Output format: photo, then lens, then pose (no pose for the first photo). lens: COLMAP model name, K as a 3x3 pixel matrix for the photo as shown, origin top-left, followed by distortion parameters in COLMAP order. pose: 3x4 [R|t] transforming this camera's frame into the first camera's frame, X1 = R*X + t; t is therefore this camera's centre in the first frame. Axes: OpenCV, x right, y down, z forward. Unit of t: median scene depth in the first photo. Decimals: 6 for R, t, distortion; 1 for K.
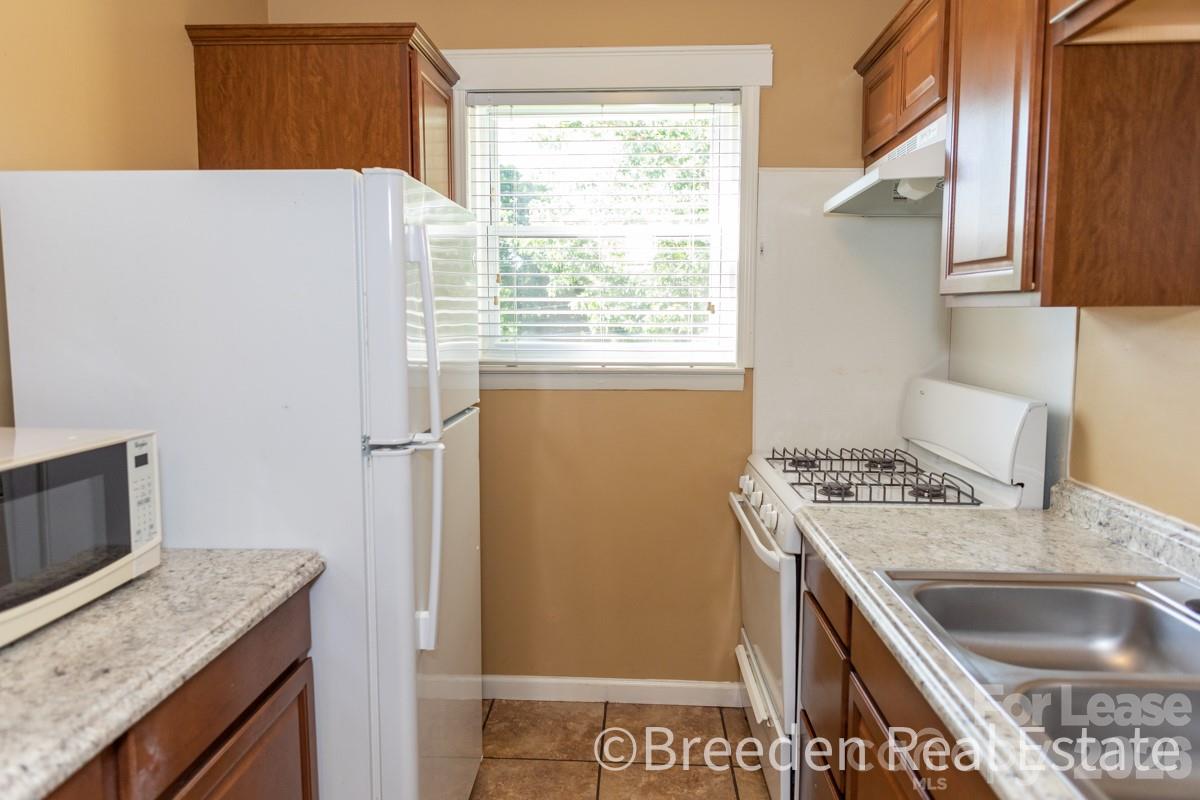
lens RADIAL K [[817.8, 0, 596.7], [0, 817.8, 394.6], [0, 0, 1]] dist [0.009456, -0.001131]
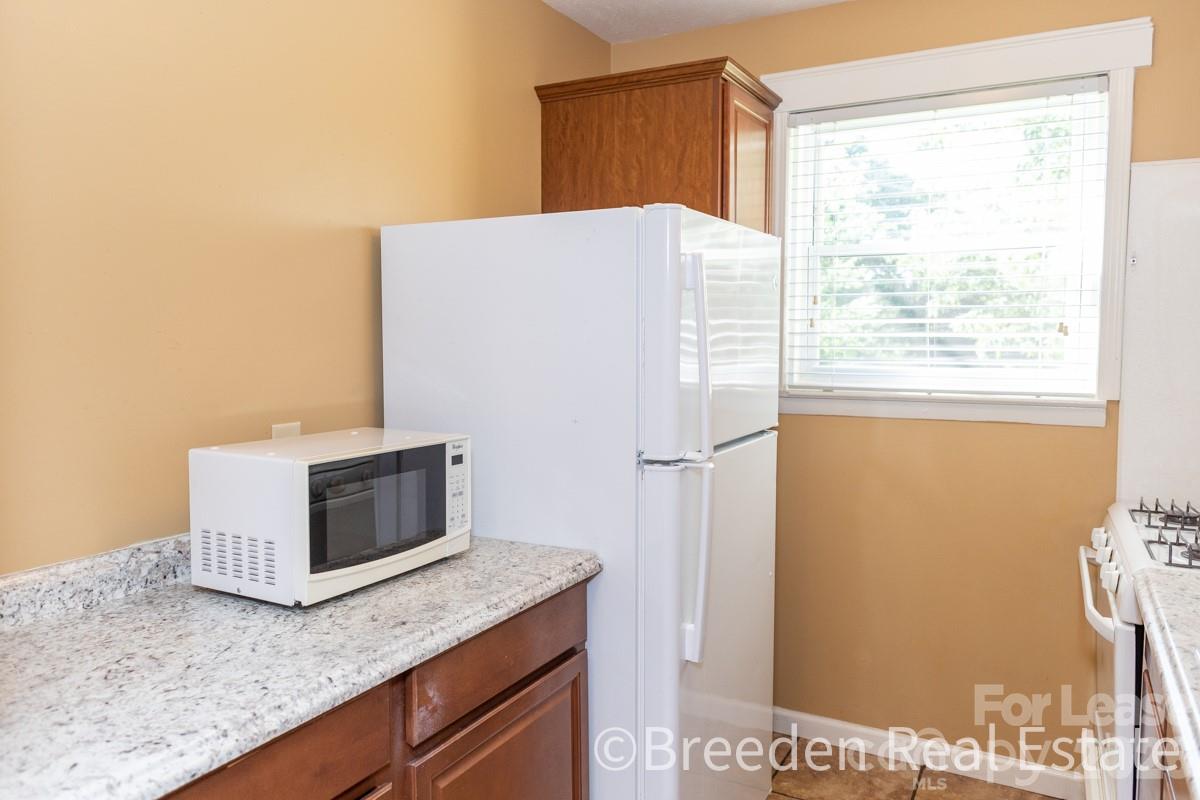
lens RADIAL K [[859.2, 0, 596.1], [0, 859.2, 395.0], [0, 0, 1]] dist [0.009762, 0.001403]
pose [[0.902117, 0.028299, -0.430562, 0.143201], [-0.040889, 0.998963, -0.020012, 0.001985], [0.429549, 0.035658, 0.902339, -0.045378]]
